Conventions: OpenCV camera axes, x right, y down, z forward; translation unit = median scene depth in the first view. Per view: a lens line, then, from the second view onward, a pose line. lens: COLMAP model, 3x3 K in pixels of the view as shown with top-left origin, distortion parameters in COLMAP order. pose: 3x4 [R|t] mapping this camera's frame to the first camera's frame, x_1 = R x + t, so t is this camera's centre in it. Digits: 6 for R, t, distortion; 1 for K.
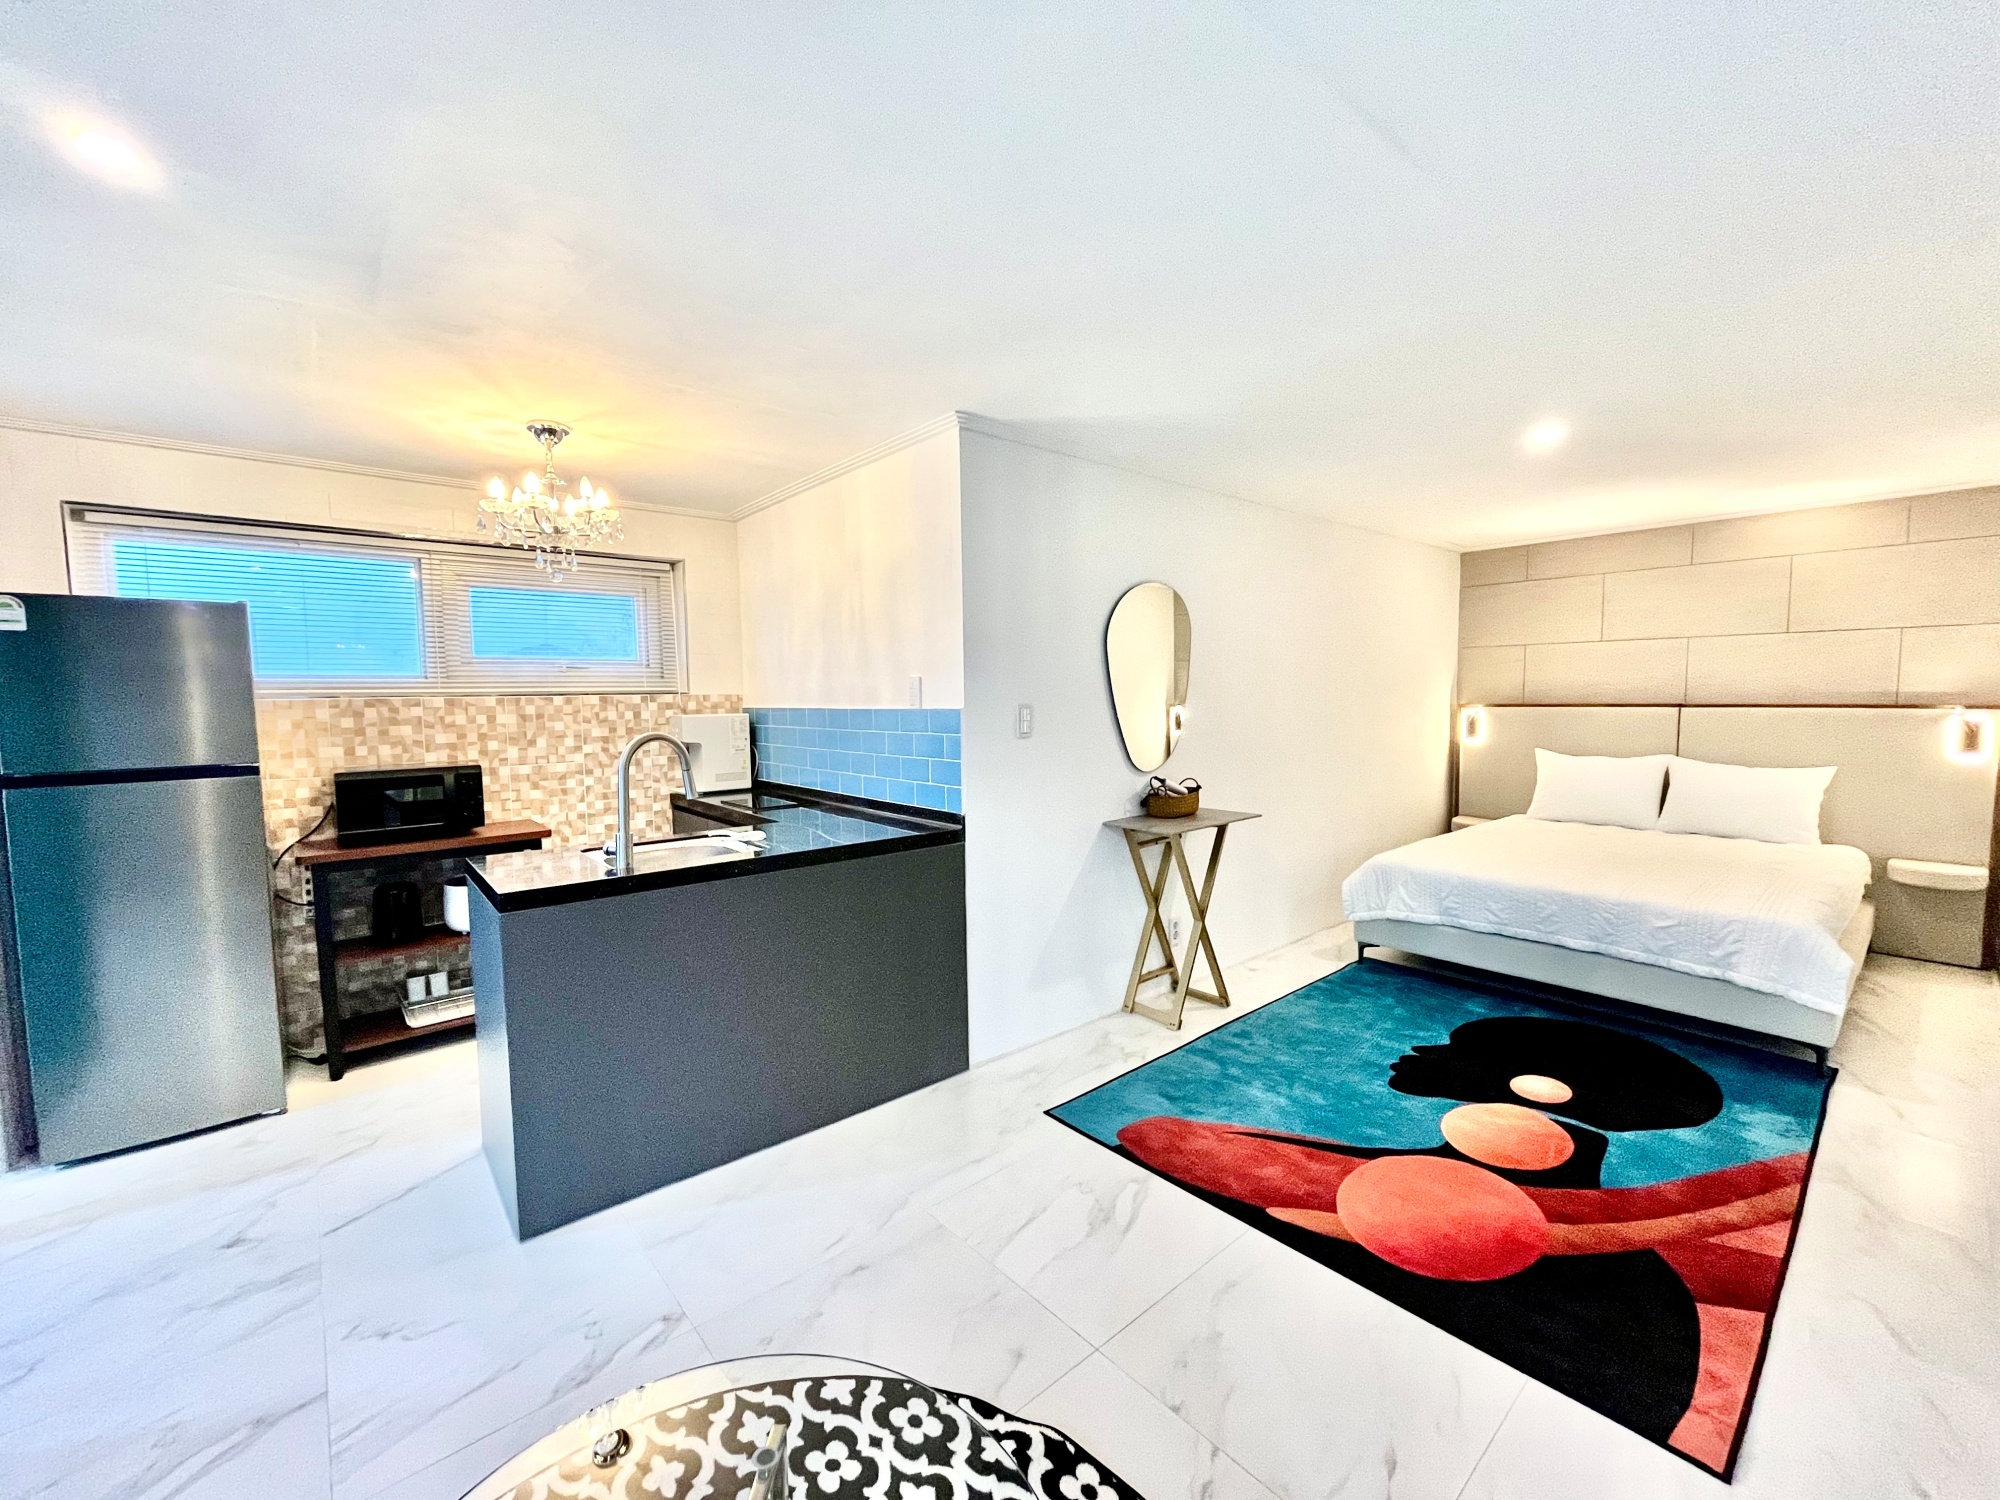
lens RADIAL K [[811.8, 0, 989.4], [0, 811.8, 752.6], [0, 0, 1]] dist [-0.002539, -0.000415]
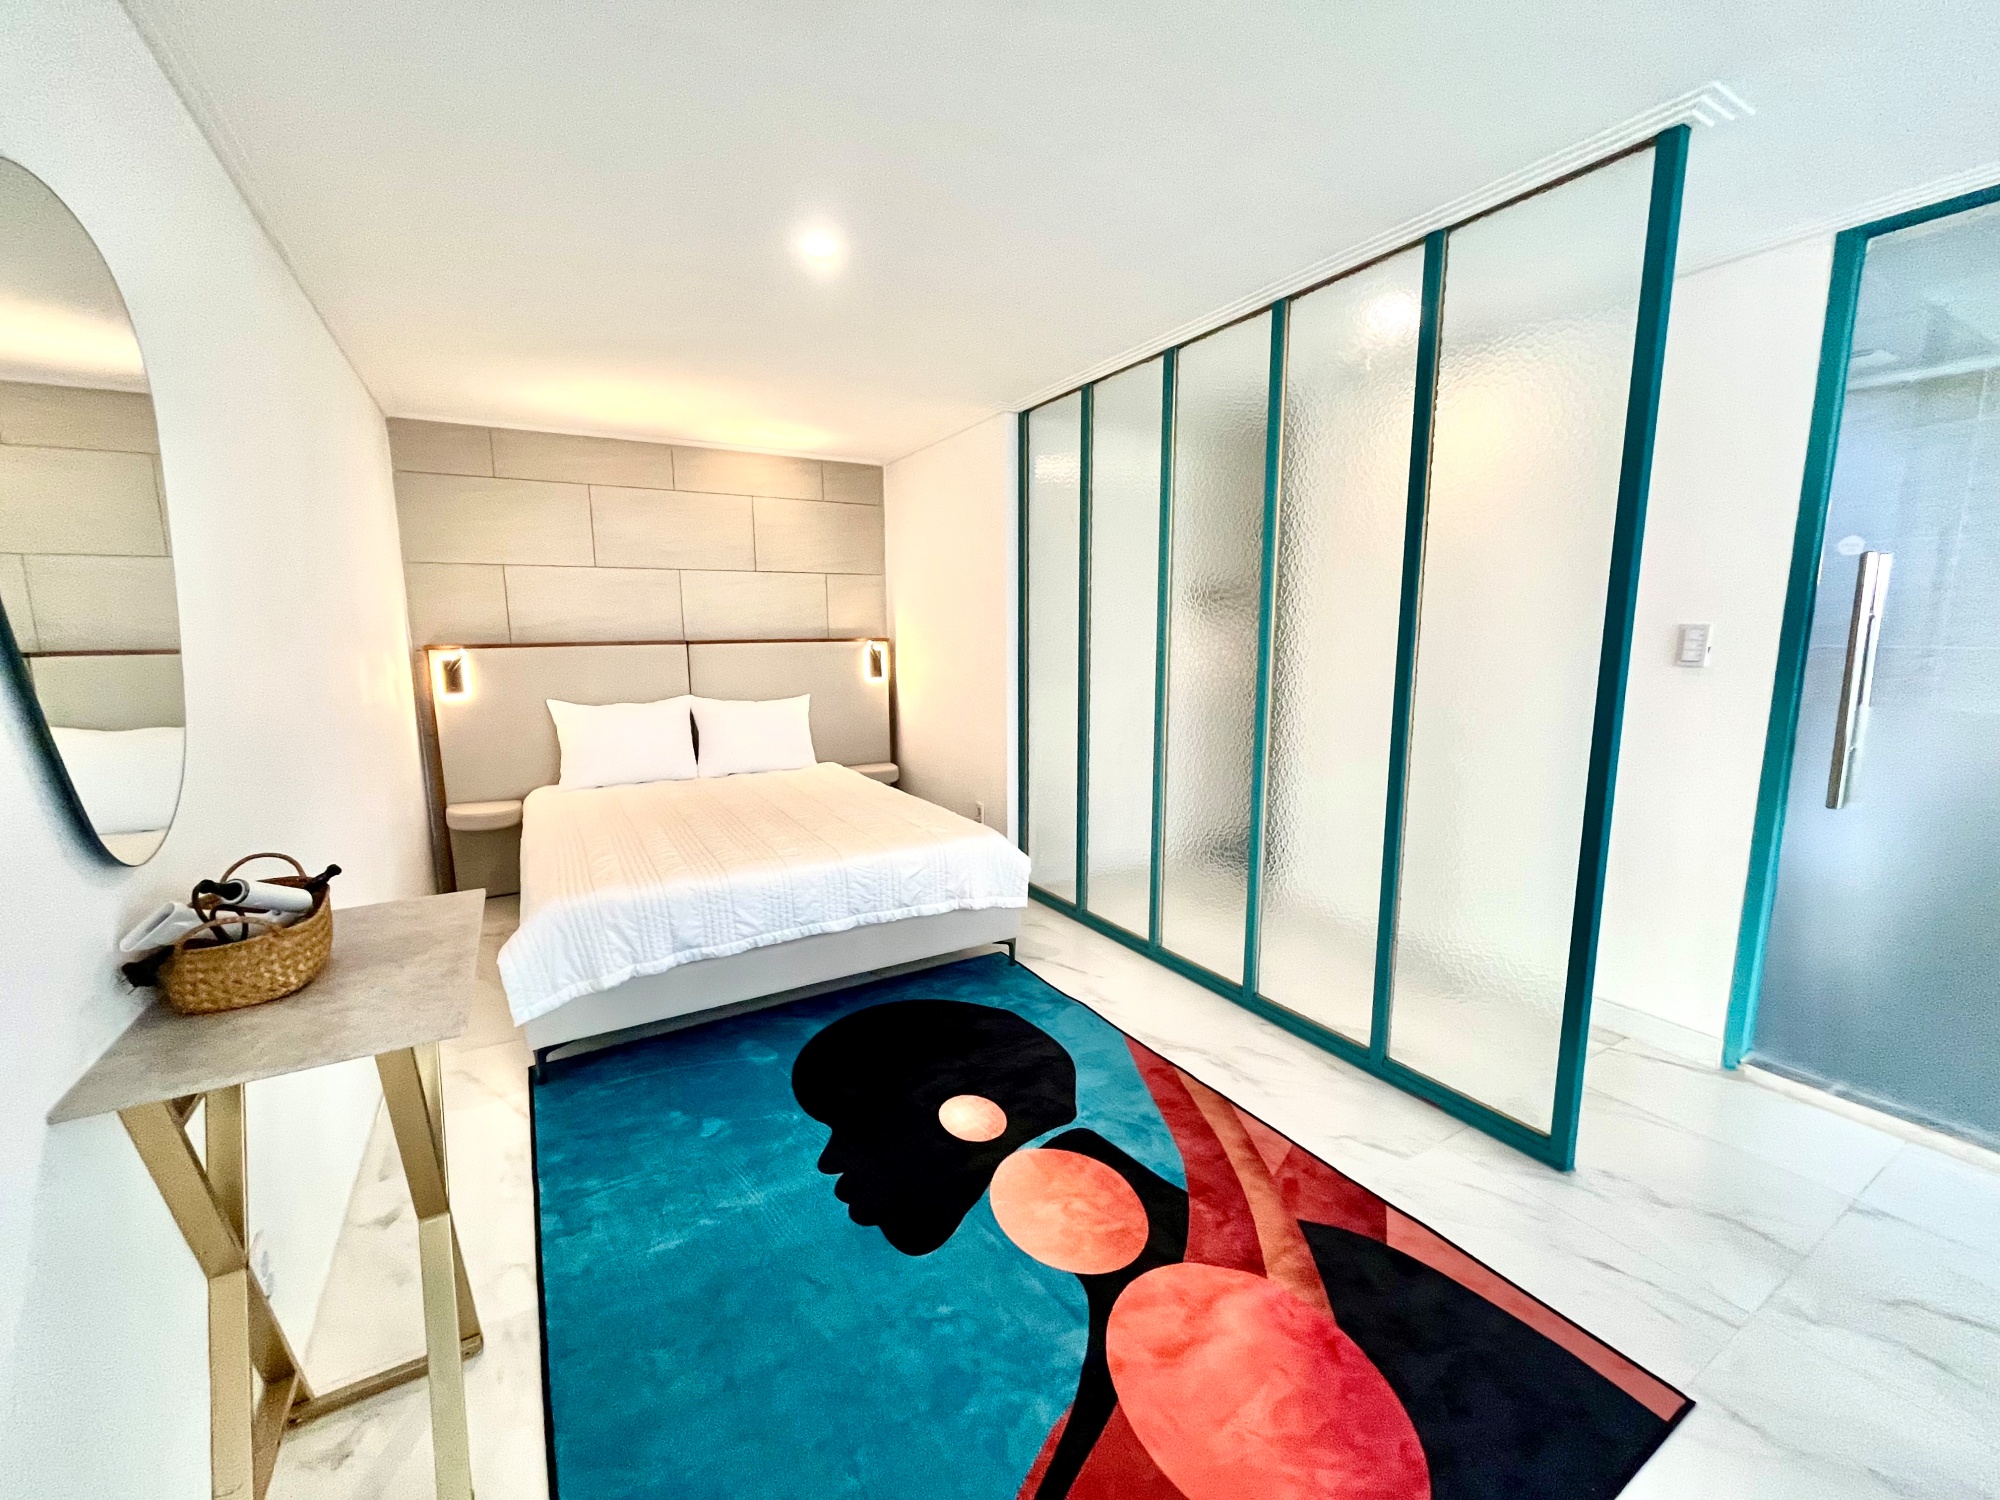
lens RADIAL K [[811.9, 0, 997.1], [0, 811.9, 757.0], [0, 0, 1]] dist [-0.000069, -0.000089]
pose [[0.174737, -0.144502, 0.973954, -0.032466], [0.079469, 0.988015, 0.132331, -0.030087], [-0.981403, 0.054276, 0.184126, 0.632145]]
